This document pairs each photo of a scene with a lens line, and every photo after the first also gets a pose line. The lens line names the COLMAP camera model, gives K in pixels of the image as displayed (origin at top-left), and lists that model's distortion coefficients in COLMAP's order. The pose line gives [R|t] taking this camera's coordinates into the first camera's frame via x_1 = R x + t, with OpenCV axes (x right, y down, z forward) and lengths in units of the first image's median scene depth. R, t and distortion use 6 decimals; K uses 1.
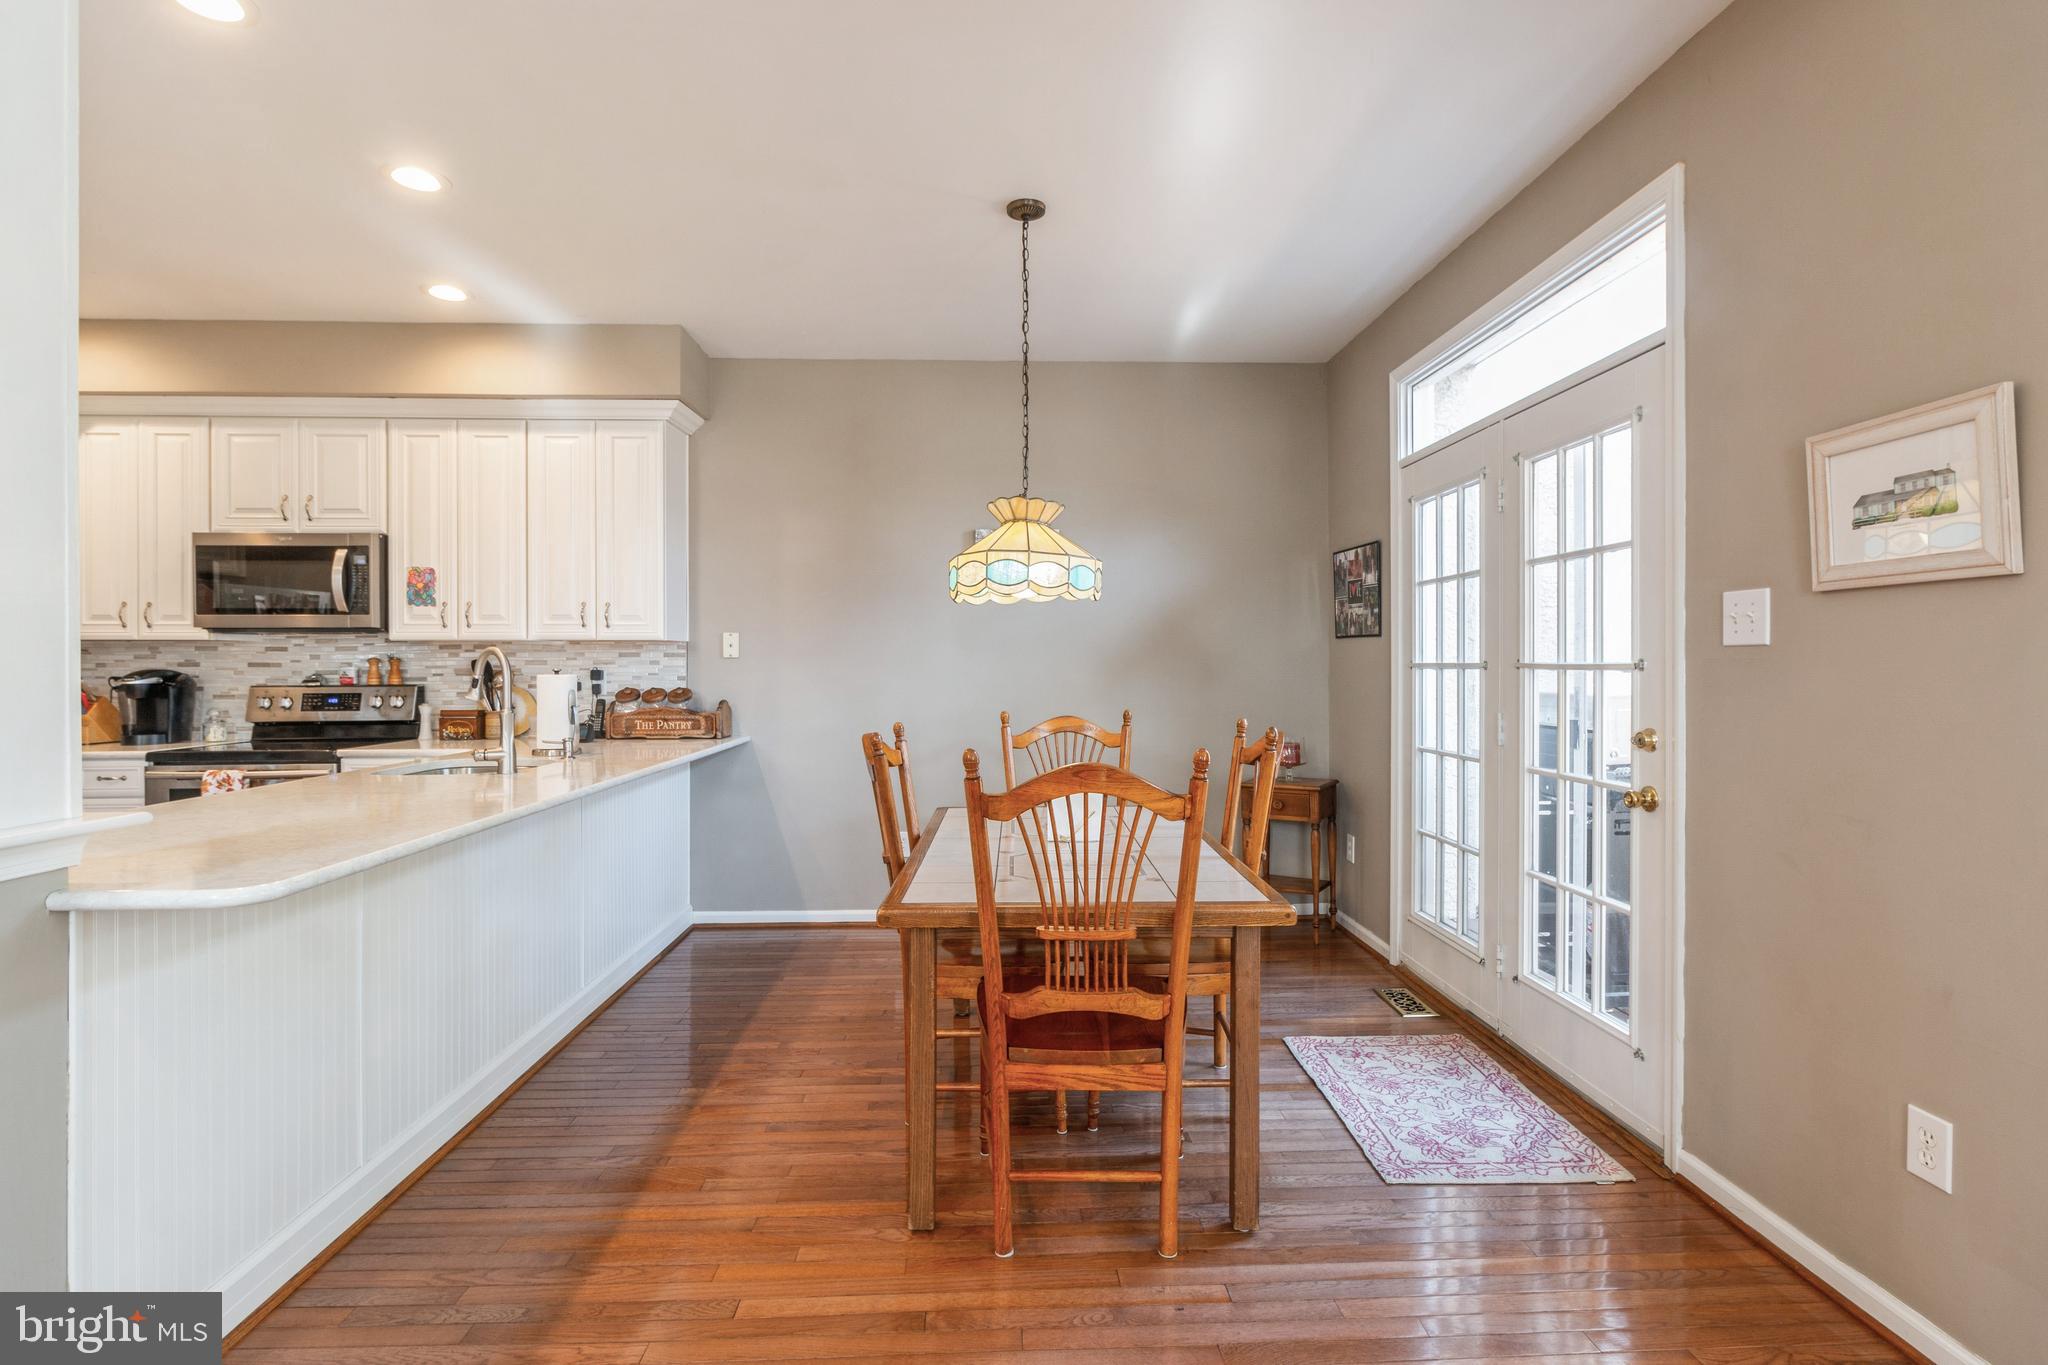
lens RADIAL K [[946.7, 0, 1035.2], [0, 946.7, 664.0], [0, 0, 1]] dist [-0.004862, 0.001592]
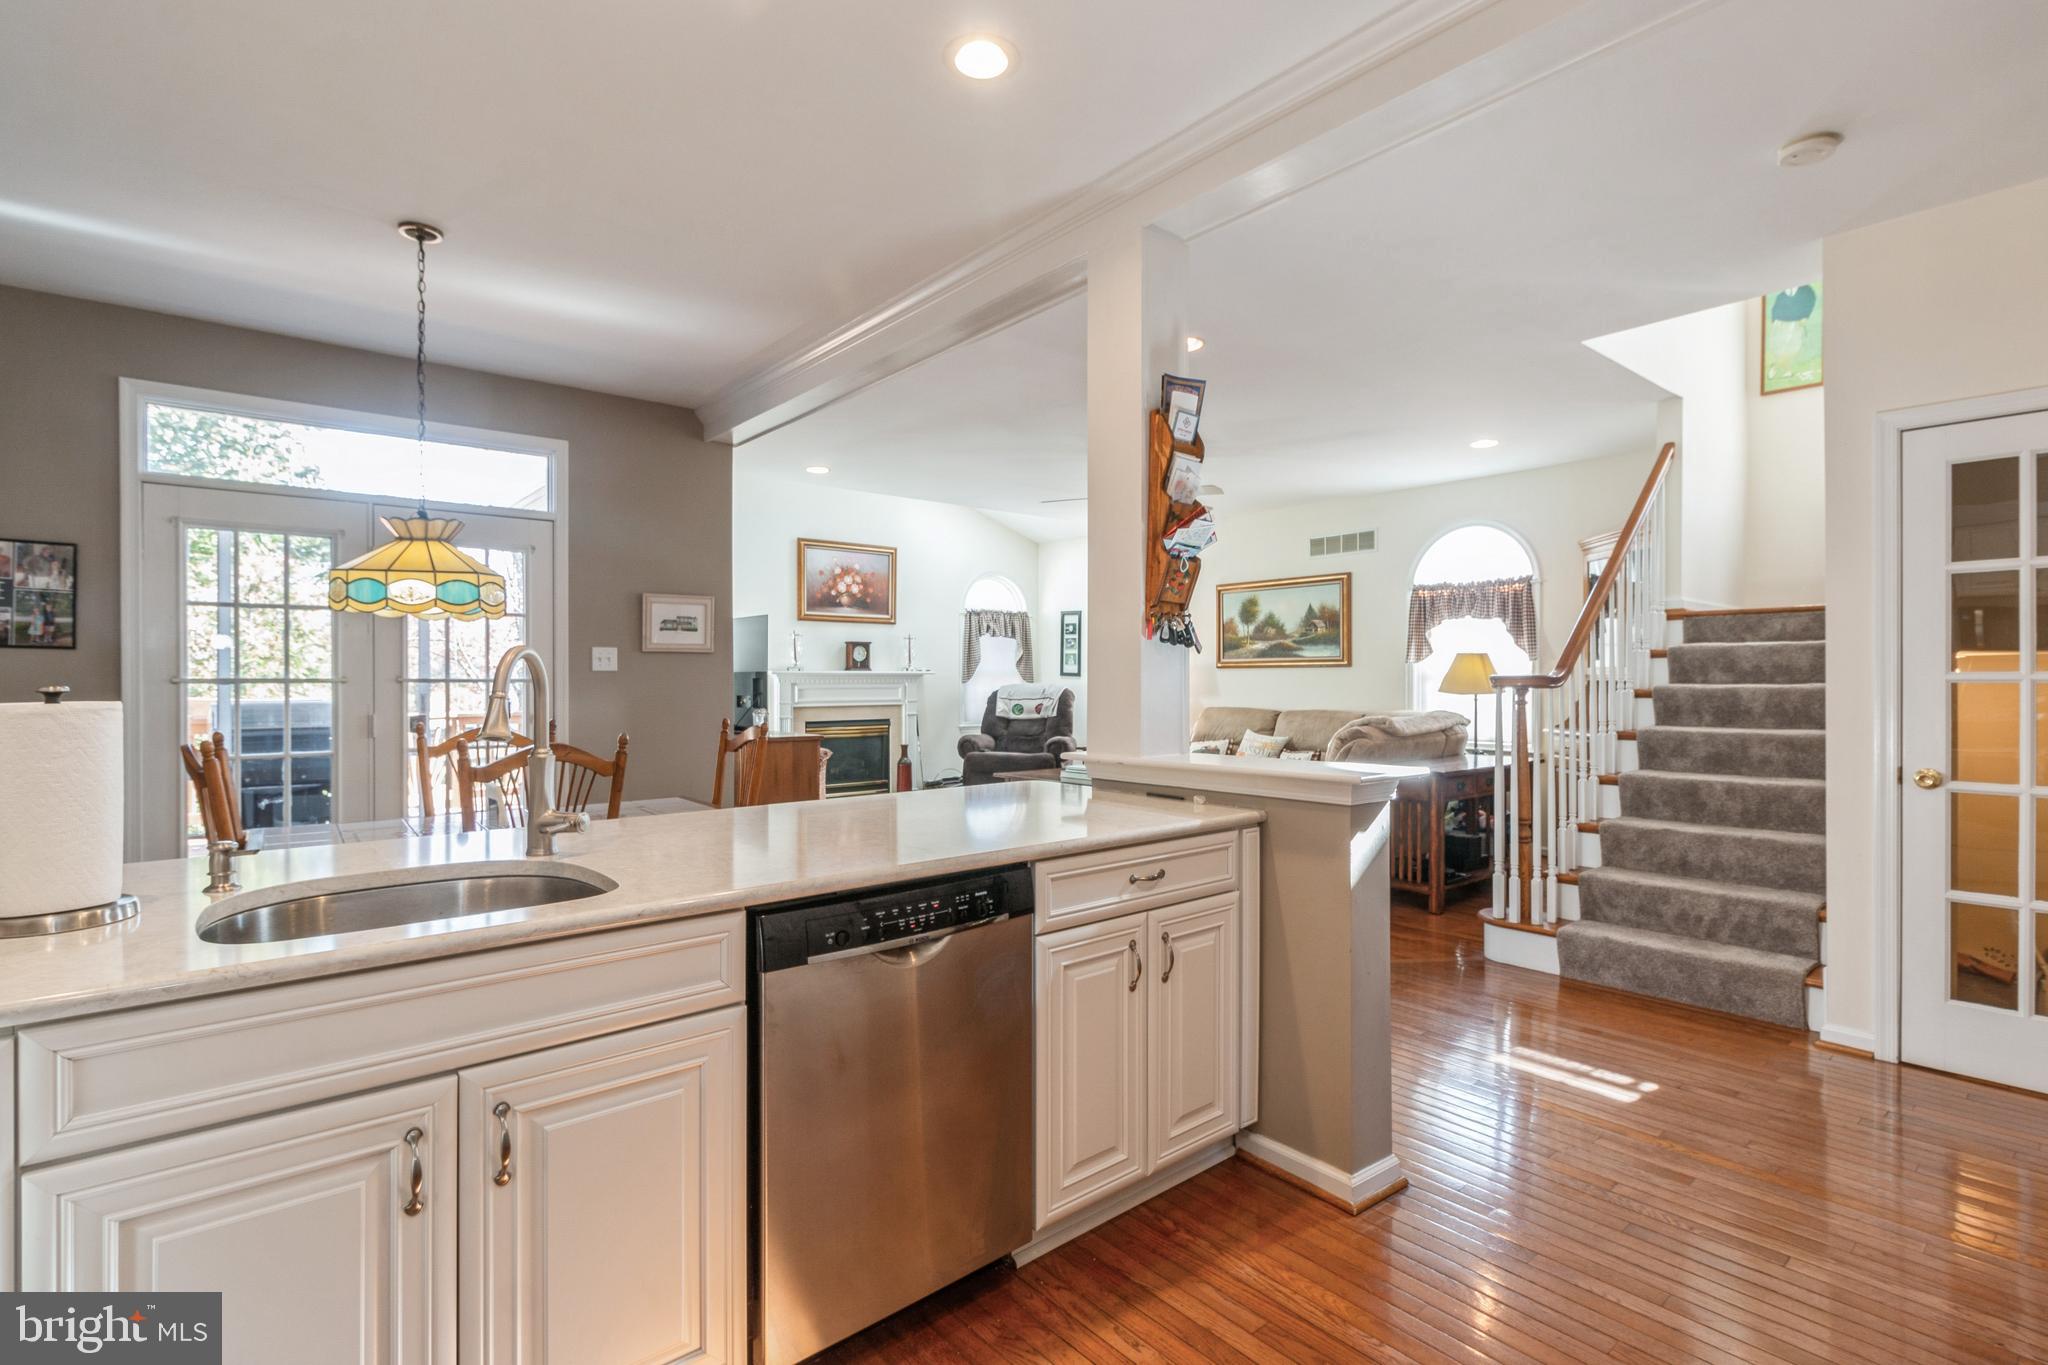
lens RADIAL K [[946.7, 0, 1034.8], [0, 946.7, 681.2], [0, 0, 1]] dist [-0.004862, 0.001592]
pose [[-0.607178, 0.001135, 0.794565, -0.897939], [0.002885, 0.999996, 0.000776, 0.003402], [-0.794560, 0.002764, -0.607179, 0.801391]]
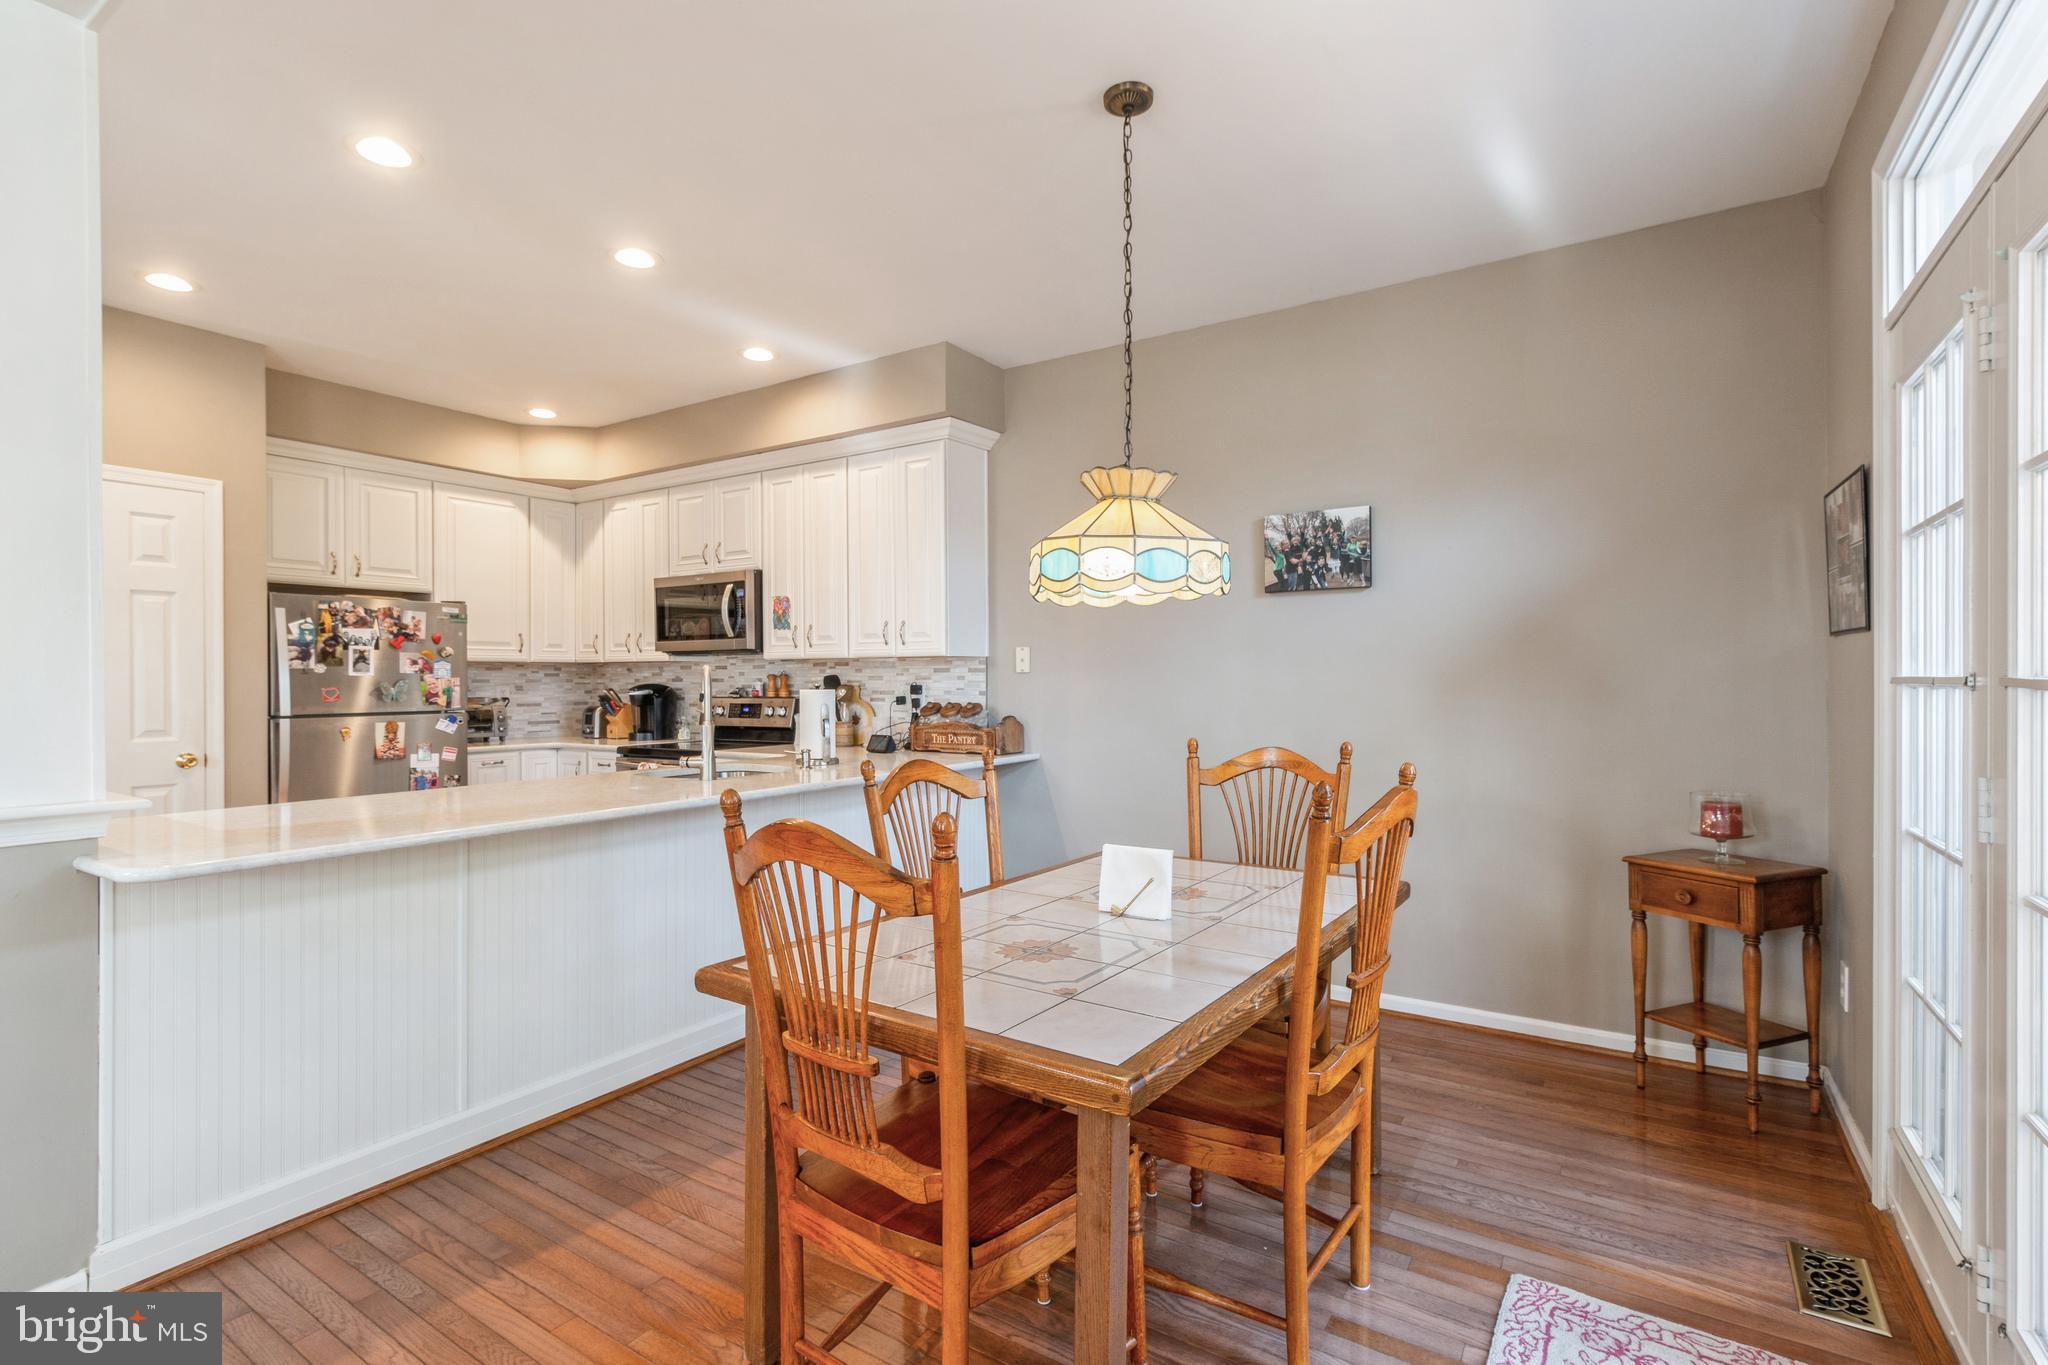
lens RADIAL K [[946.7, 0, 1031.8], [0, 946.7, 679.1], [0, 0, 1]] dist [-0.004862, 0.001592]
pose [[0.818287, -0.001275, -0.574808, 0.272414], [0.002822, 0.999994, 0.001799, -0.001862], [0.574803, -0.003094, 0.818286, 0.228269]]
